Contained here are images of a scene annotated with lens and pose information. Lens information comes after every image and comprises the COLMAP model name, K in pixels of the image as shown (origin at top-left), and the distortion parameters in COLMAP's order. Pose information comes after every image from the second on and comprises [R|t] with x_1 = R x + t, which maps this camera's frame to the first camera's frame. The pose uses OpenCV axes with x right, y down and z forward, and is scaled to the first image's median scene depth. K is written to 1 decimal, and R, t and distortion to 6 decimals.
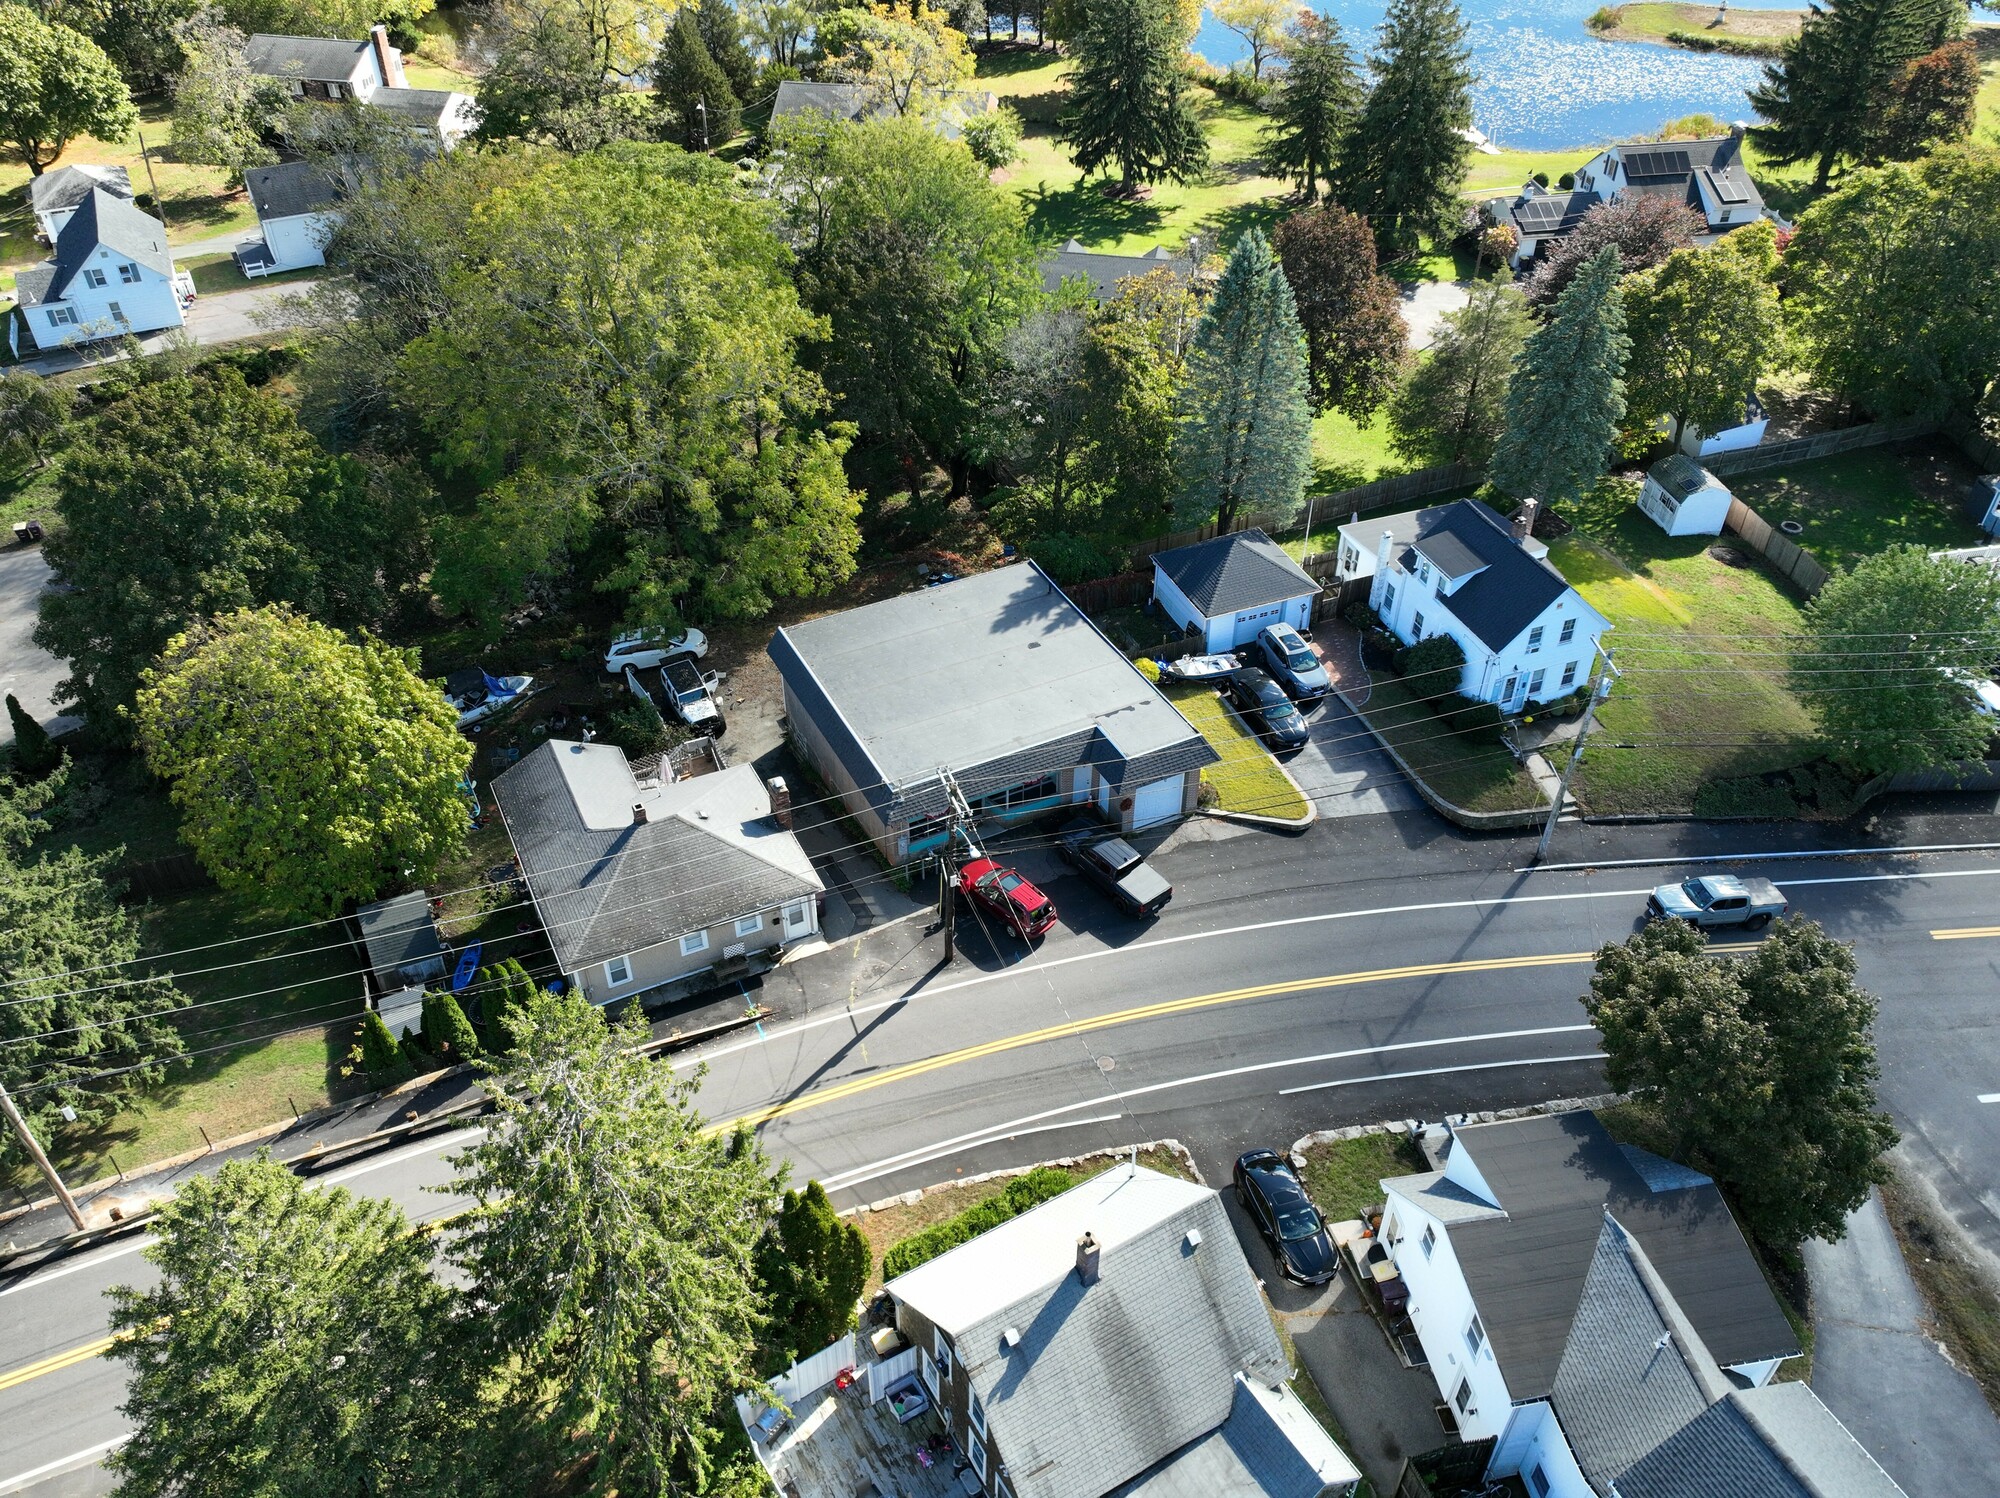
lens RADIAL K [[1581.2, 0, 995.8], [0, 1581.2, 753.0], [0, 0, 1]] dist [0.000802, 0.009642]
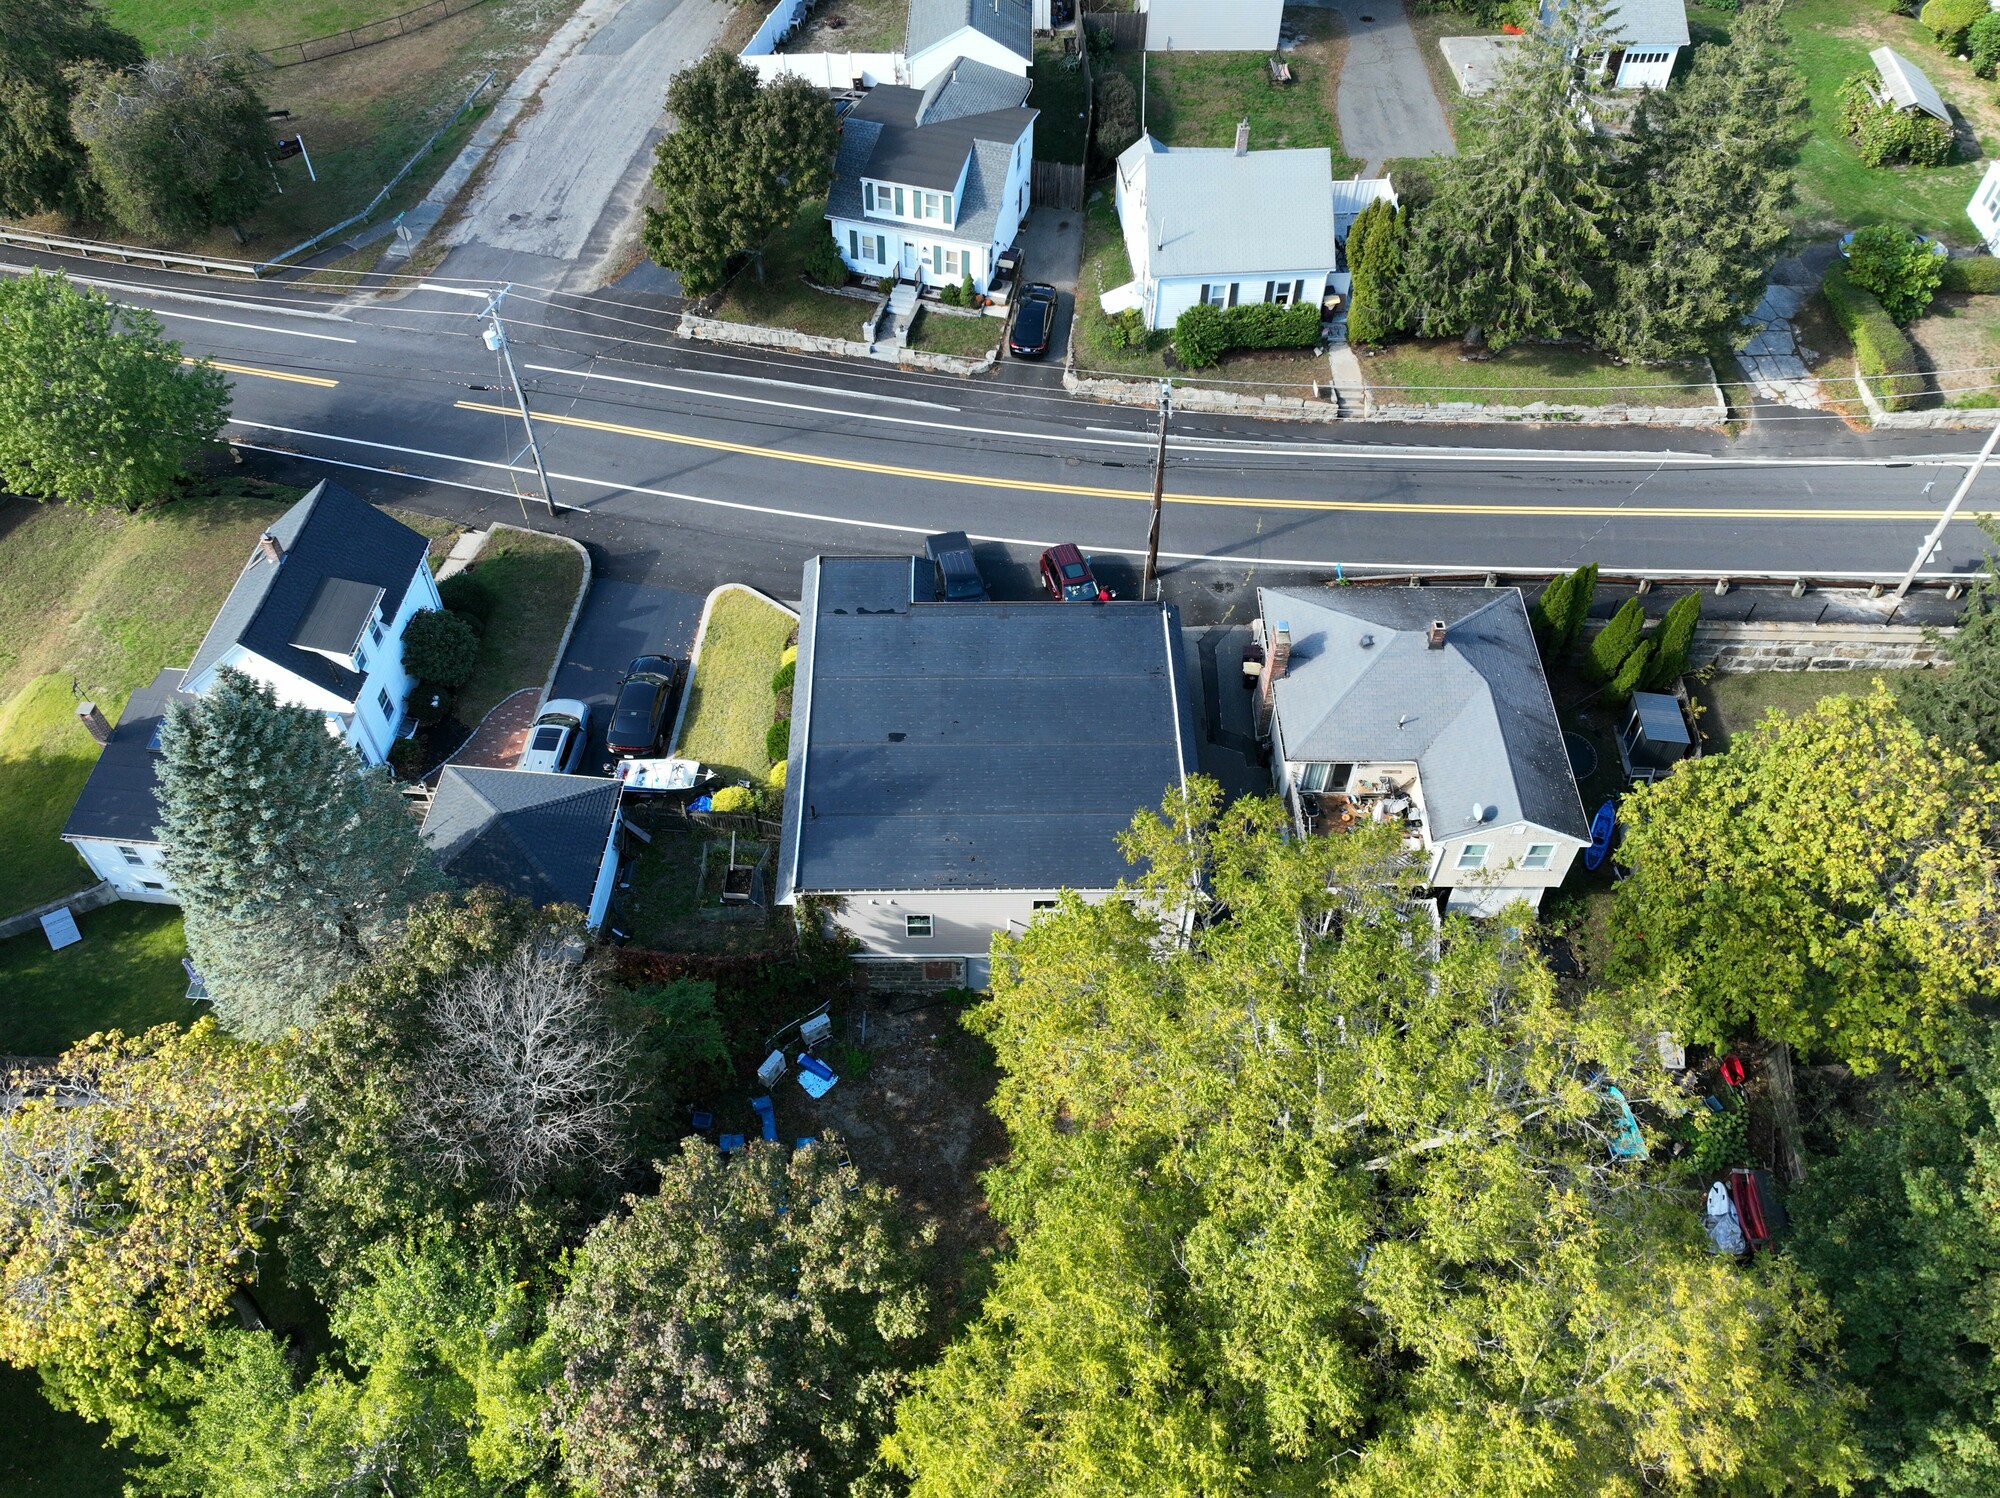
lens RADIAL K [[1581.2, 0, 1001.5], [0, 1581.2, 746.8], [0, 0, 1]] dist [0.000802, 0.009642]
pose [[-0.898832, -0.346249, 0.268725, -0.228463], [0.268312, 0.050118, 0.962027, -0.789023], [-0.346569, 0.936803, 0.047855, 0.944614]]
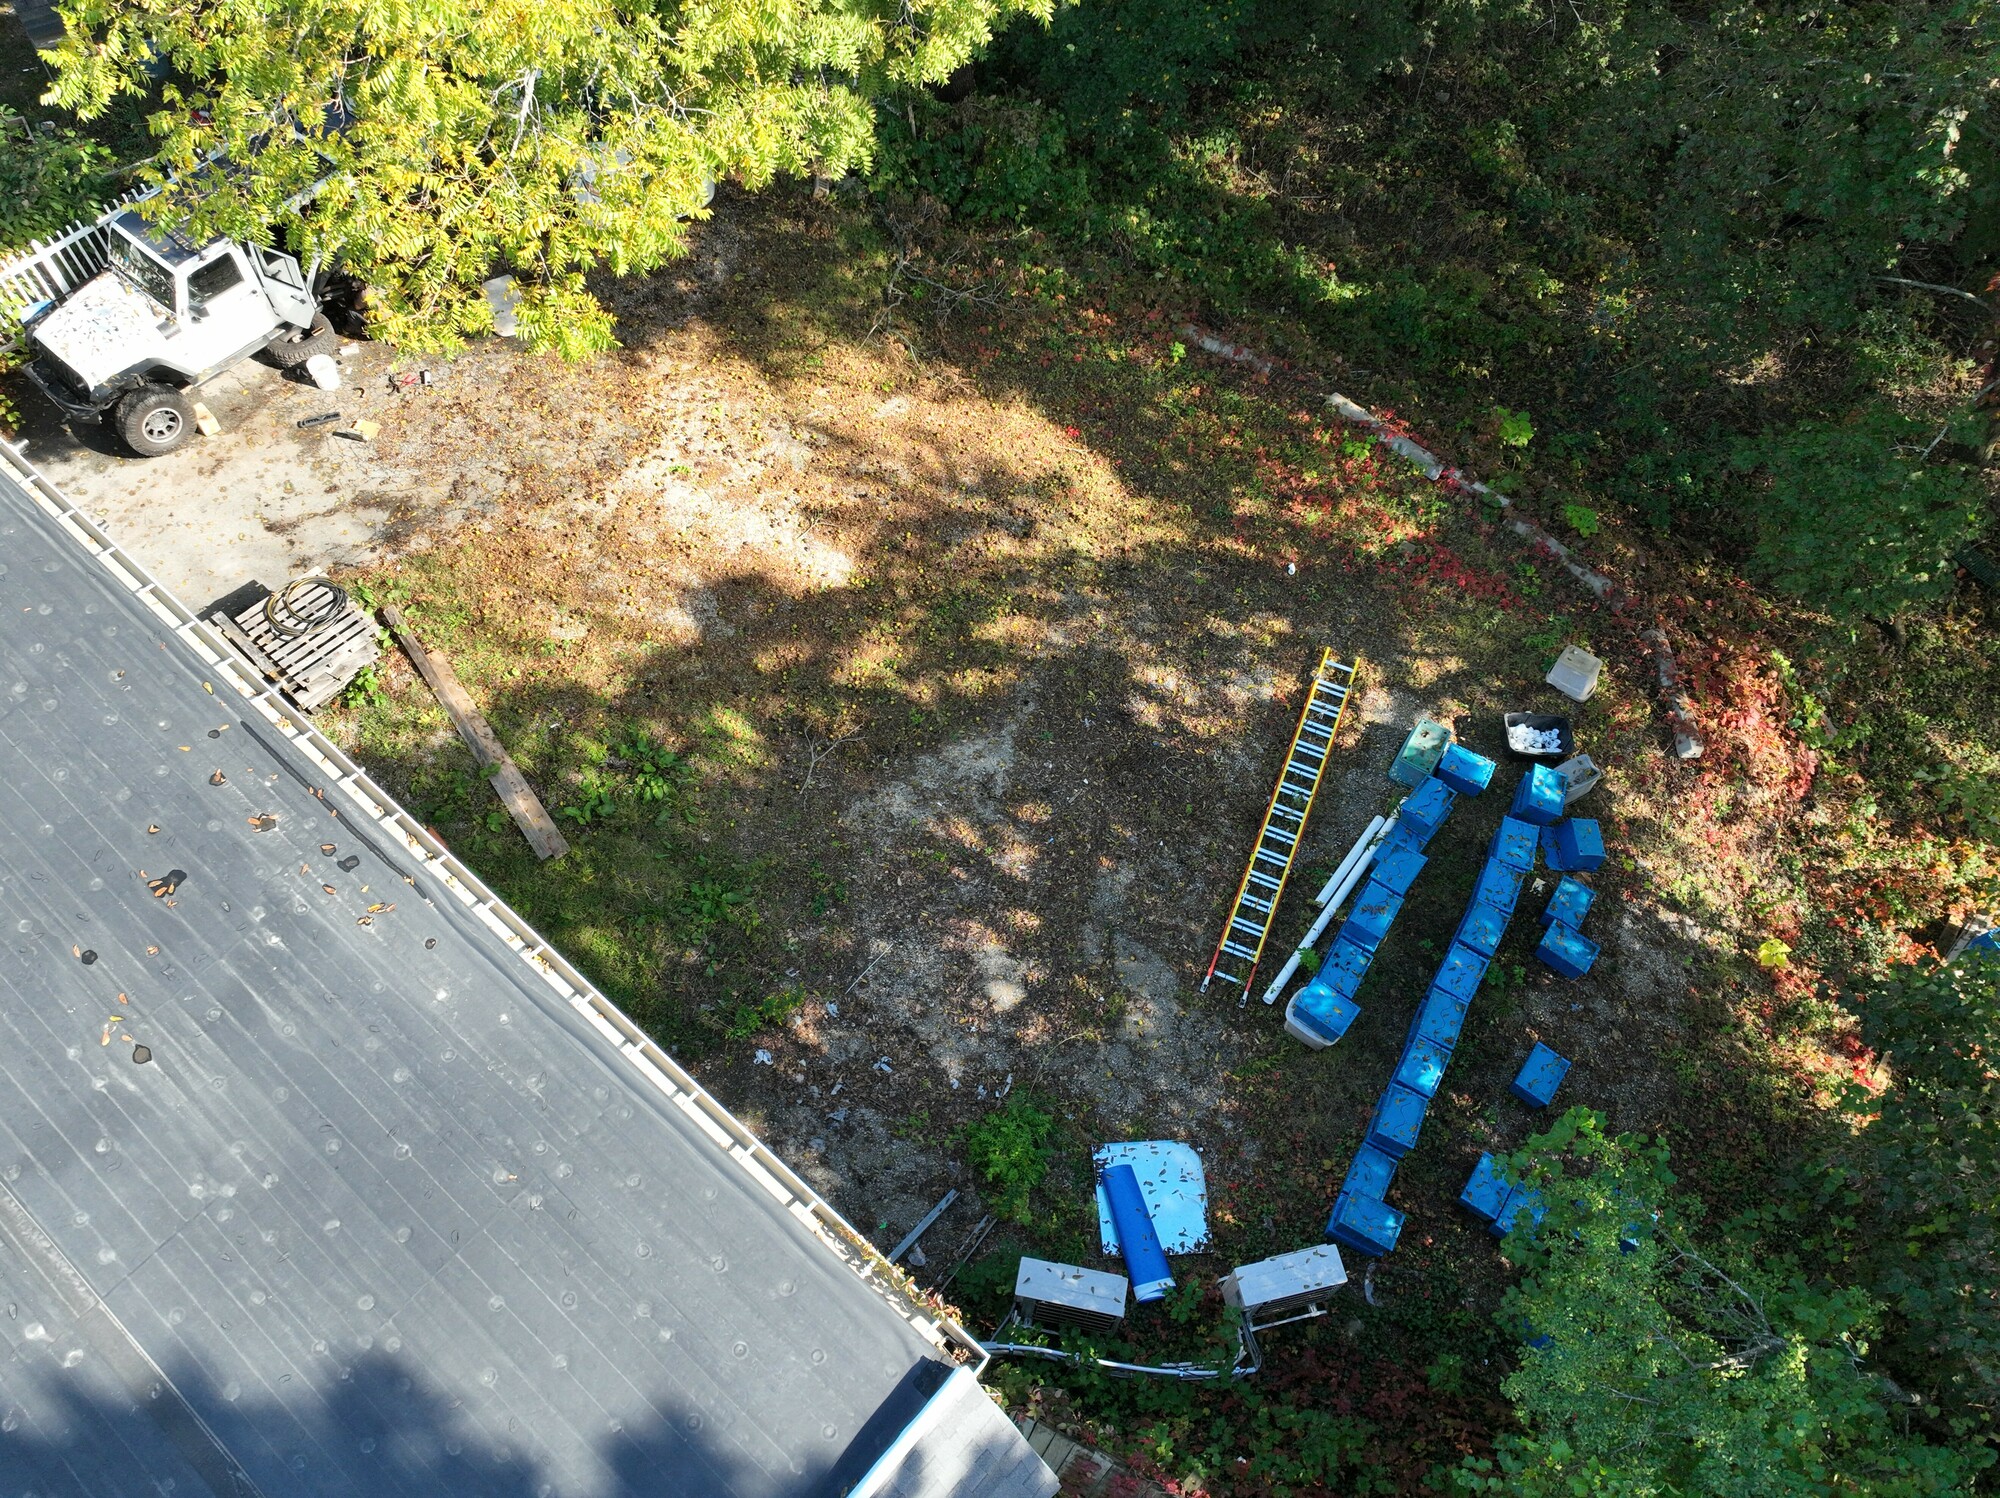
lens RADIAL K [[1581.2, 0, 995.0], [0, 1581.2, 754.3], [0, 0, 1]] dist [0.000802, 0.009642]
pose [[0.372229, 0.807279, -0.457981, 0.041115], [-0.597314, 0.586033, 0.547522, -0.224820], [0.710395, 0.069754, 0.700338, 0.983962]]
